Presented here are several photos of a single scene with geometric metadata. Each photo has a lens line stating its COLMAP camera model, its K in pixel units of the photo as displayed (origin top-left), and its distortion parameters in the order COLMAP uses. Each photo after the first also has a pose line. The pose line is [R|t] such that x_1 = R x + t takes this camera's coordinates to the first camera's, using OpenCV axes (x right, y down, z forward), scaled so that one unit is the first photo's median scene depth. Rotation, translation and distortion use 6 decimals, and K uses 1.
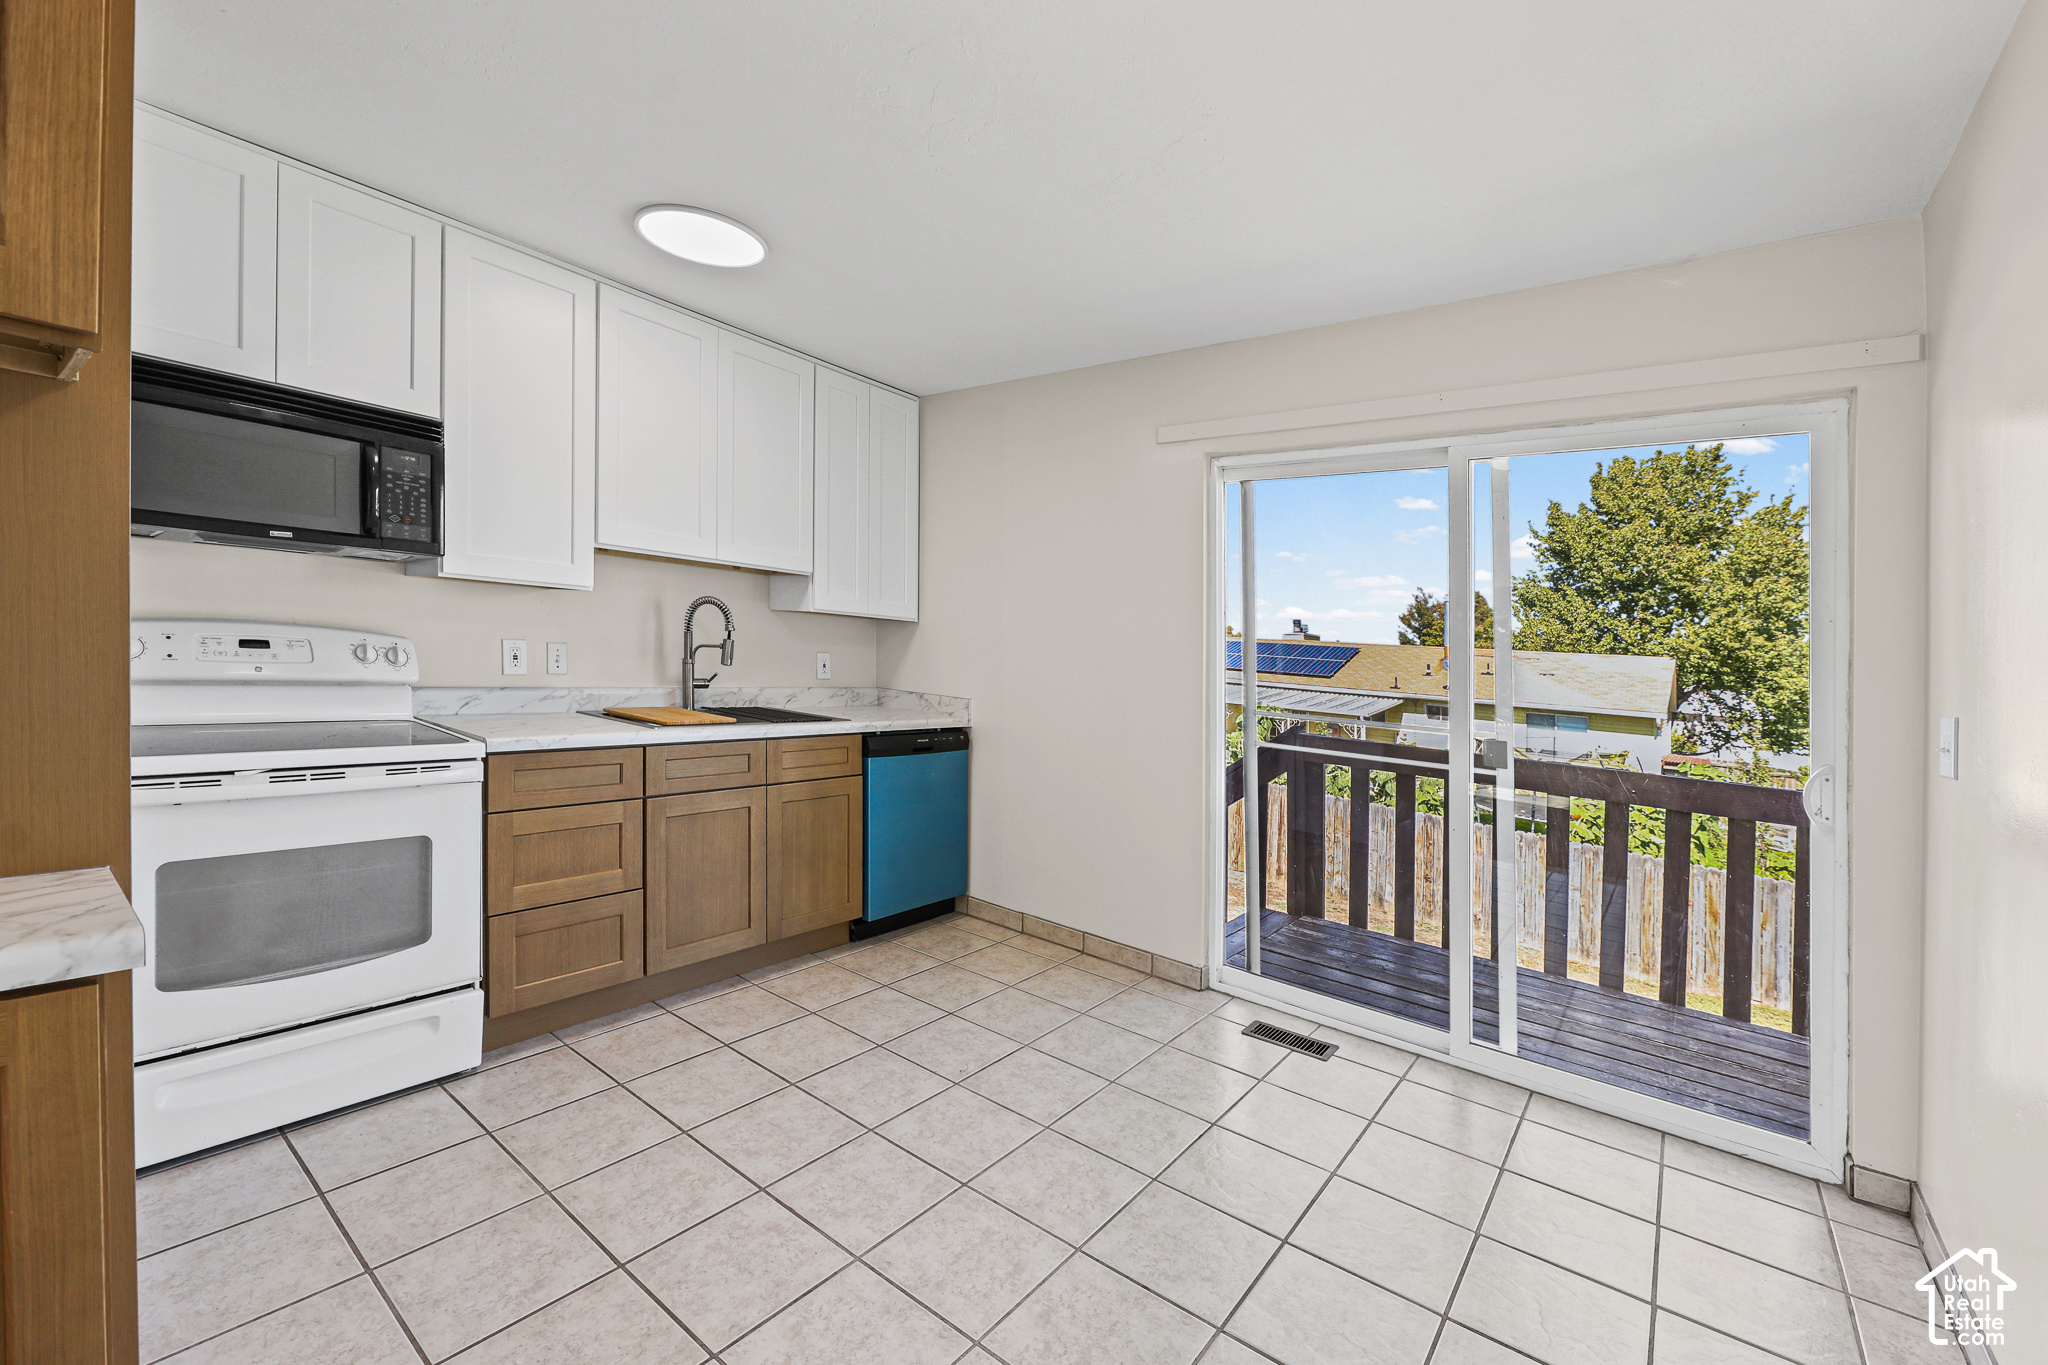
lens RADIAL K [[868.0, 0, 1033.4], [0, 868.0, 624.6], [0, 0, 1]] dist [-0.010224, -0.000301]
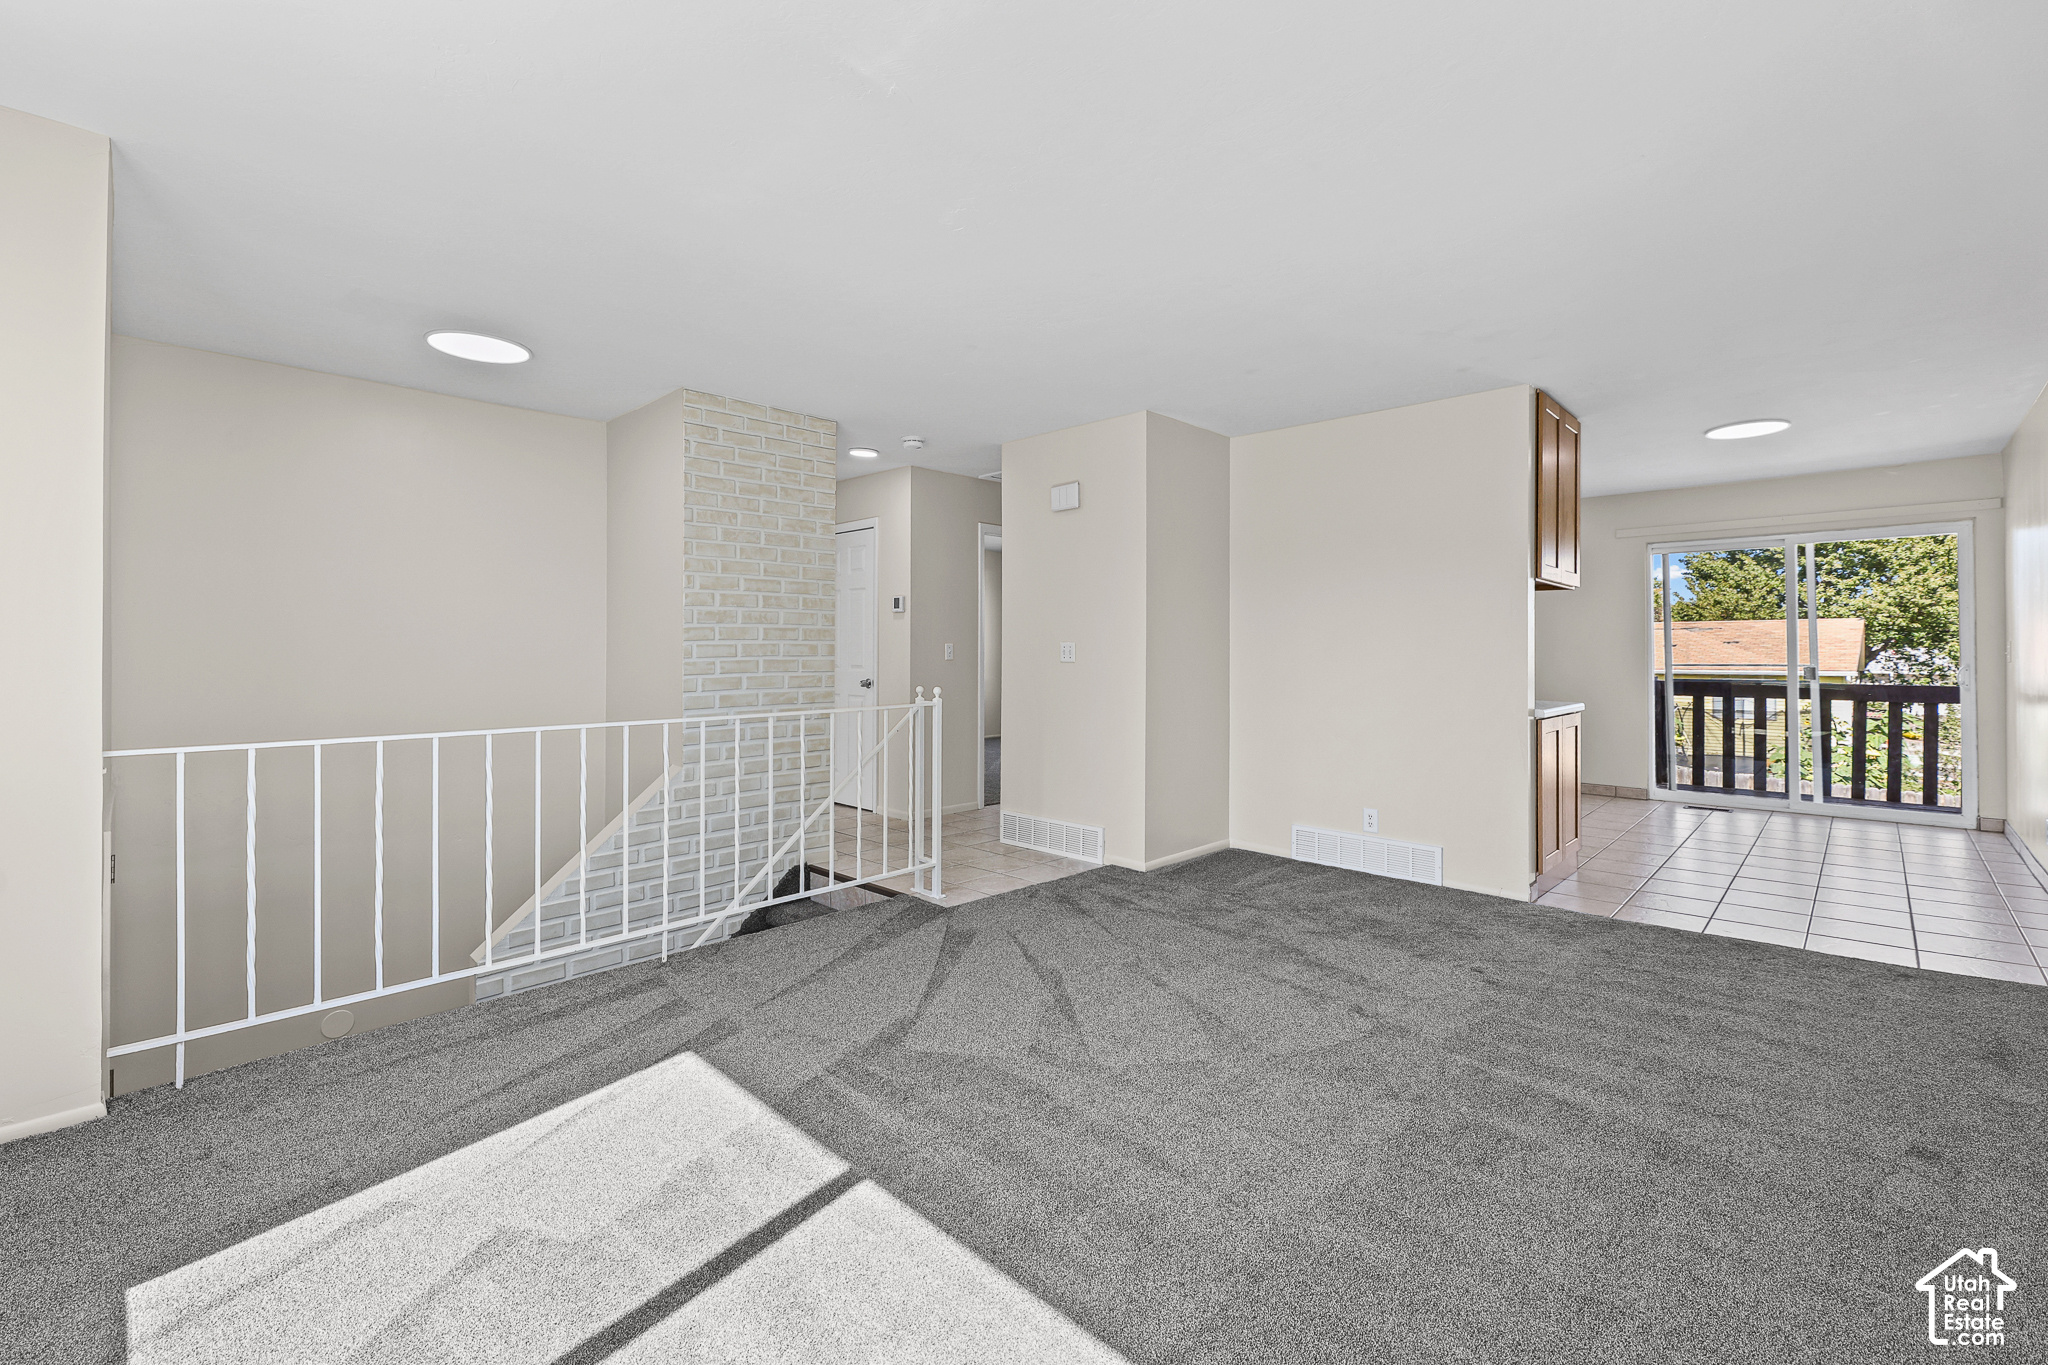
lens RADIAL K [[899.6, 0, 1018.0], [0, 899.6, 679.5], [0, 0, 1]] dist [0.000099, -0.004963]
pose [[0.991942, -0.061080, -0.111000, -0.803880], [0.067035, 0.996460, 0.050733, -0.057819], [0.107508, -0.057765, 0.992525, -0.987733]]
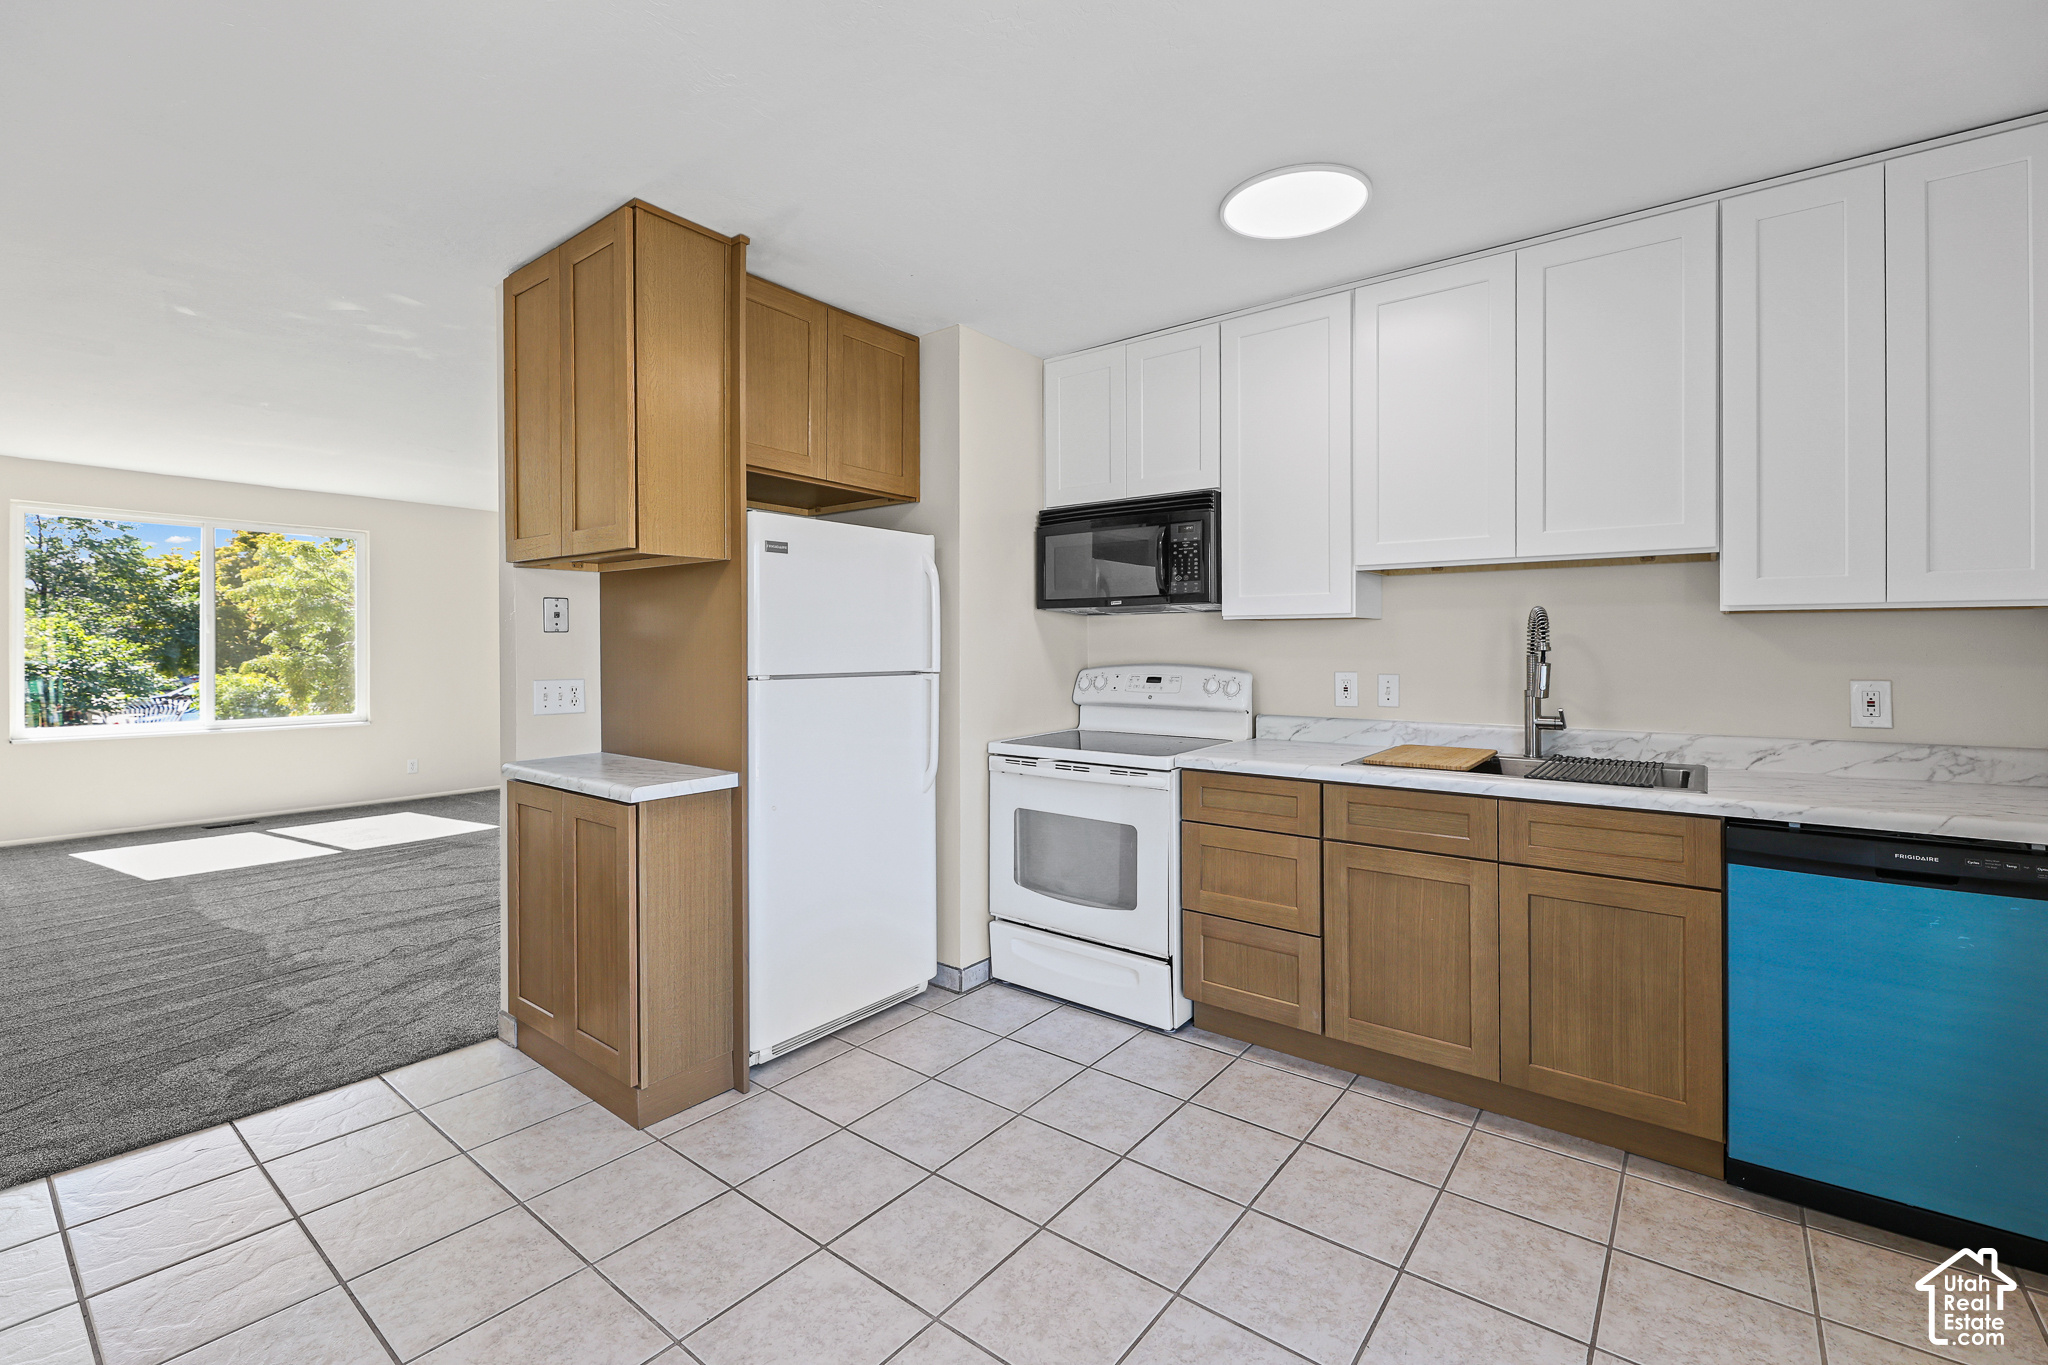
lens RADIAL K [[859.2, 0, 1047.9], [0, 859.2, 681.3], [0, 0, 1]] dist [-0.002787, -0.000701]
pose [[0.000681, -0.024460, -0.999701, 0.403782], [0.028100, 0.999306, -0.024432, 0.041905], [0.999605, -0.028075, 0.001367, 0.625413]]
